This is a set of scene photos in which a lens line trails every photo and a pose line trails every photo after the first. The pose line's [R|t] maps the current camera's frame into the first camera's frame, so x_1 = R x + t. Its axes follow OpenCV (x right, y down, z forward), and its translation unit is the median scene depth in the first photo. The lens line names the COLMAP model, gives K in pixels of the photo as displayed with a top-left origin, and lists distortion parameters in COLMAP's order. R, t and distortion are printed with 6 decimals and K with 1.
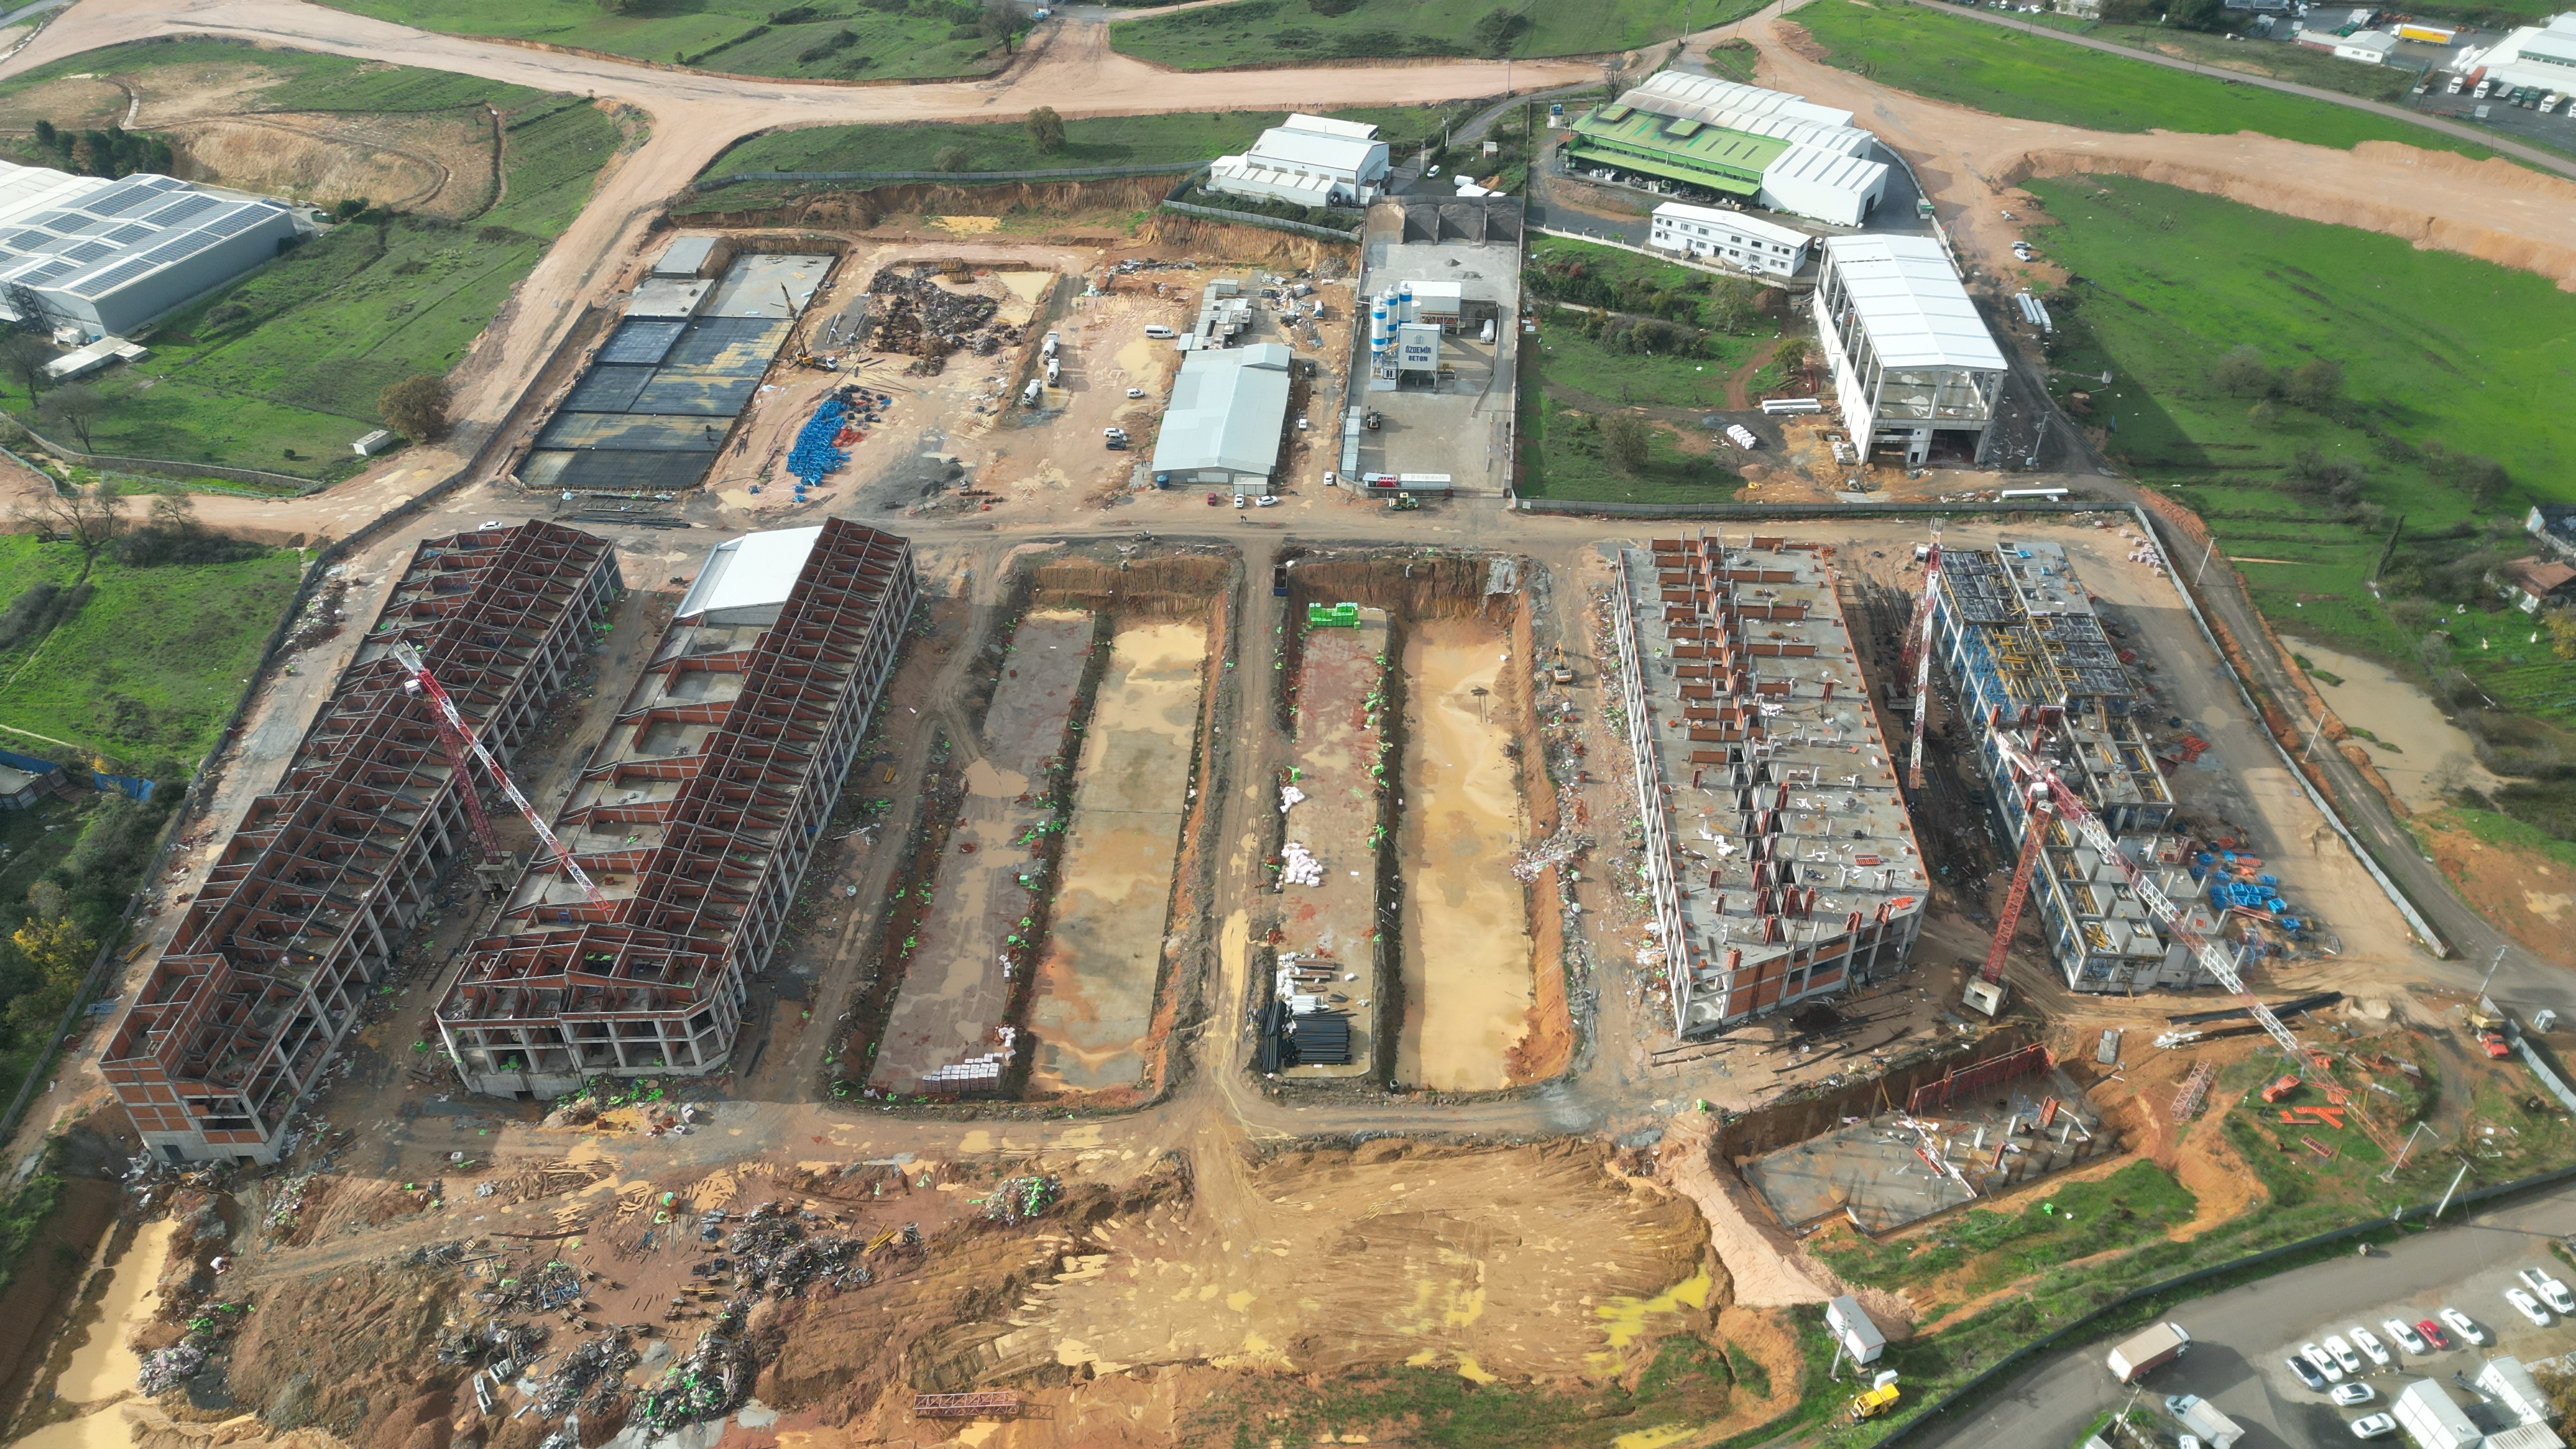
lens RADIAL K [[1764.8, 0, 1286.2], [0, 1764.8, 700.9], [0, 0, 1]] dist [0.073925, -0.070029]
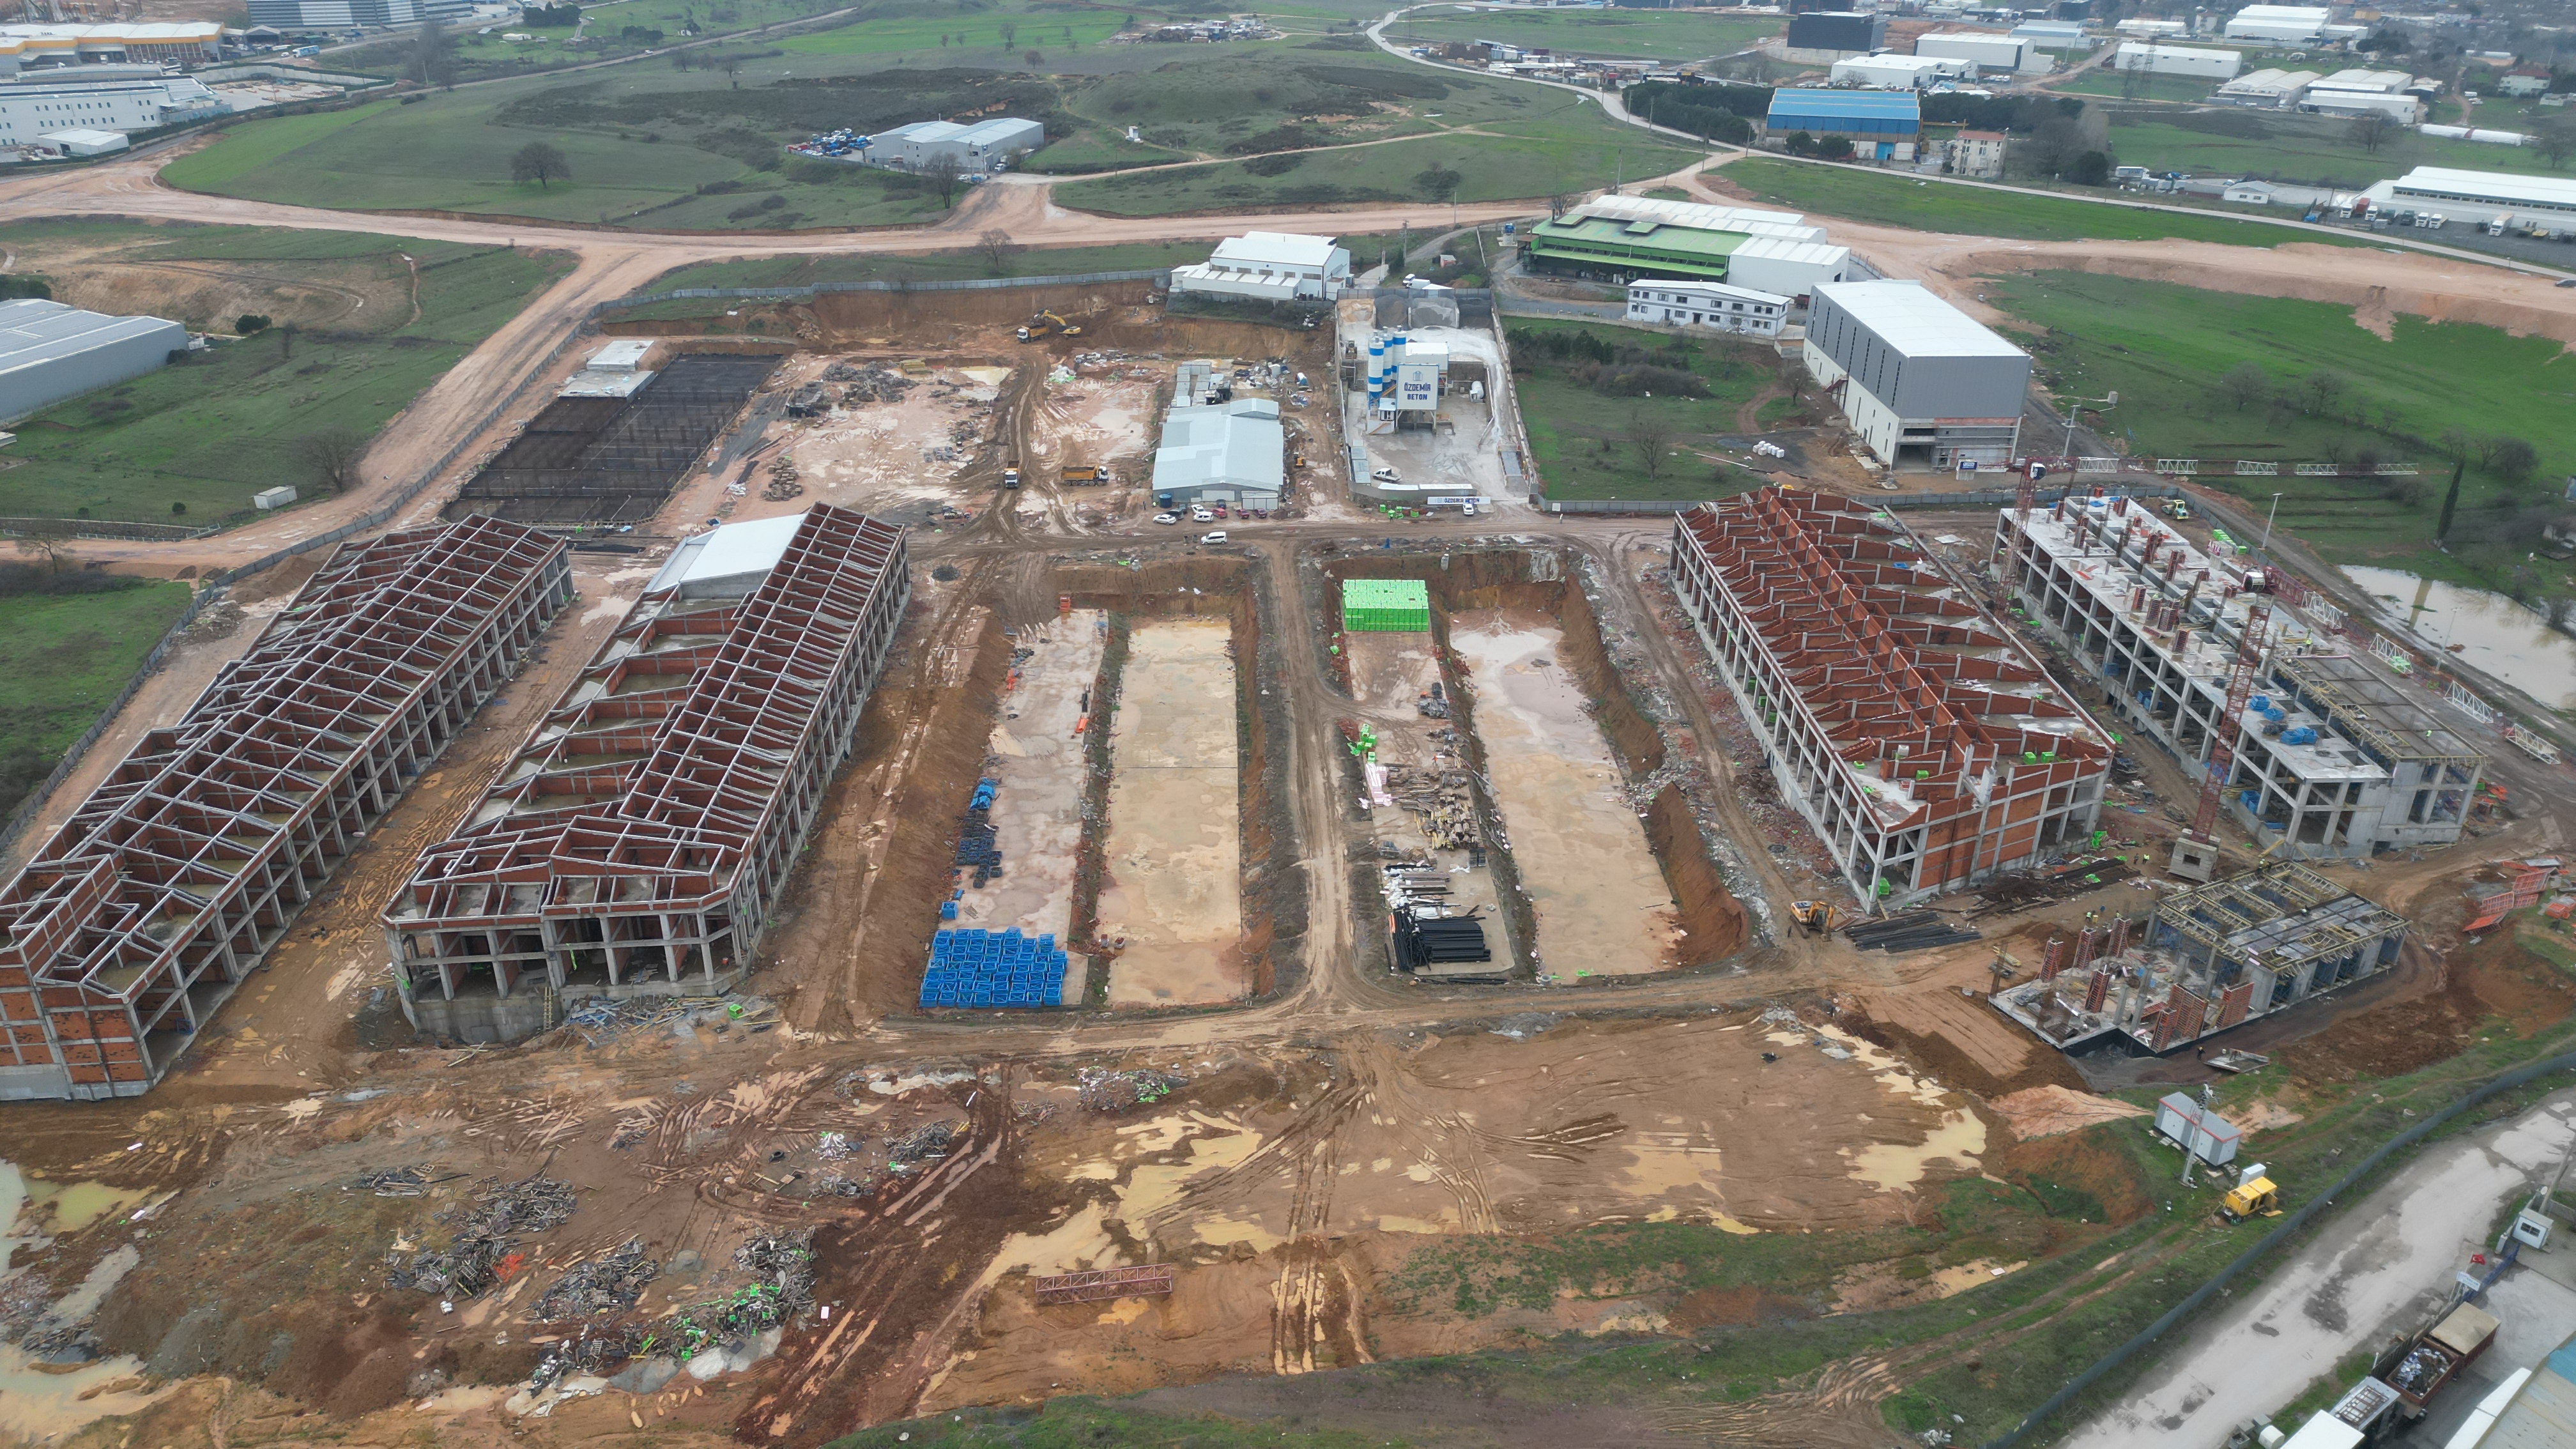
lens RADIAL K [[1764.8, 0, 1275.2], [0, 1764.8, 707.7], [0, 0, 1]] dist [0.073925, -0.070029]
pose [[0.996276, -0.021314, 0.083551, -0.086099], [0.037686, 0.979154, -0.199594, 0.160683], [-0.077555, 0.201999, 0.976310, 0.099511]]
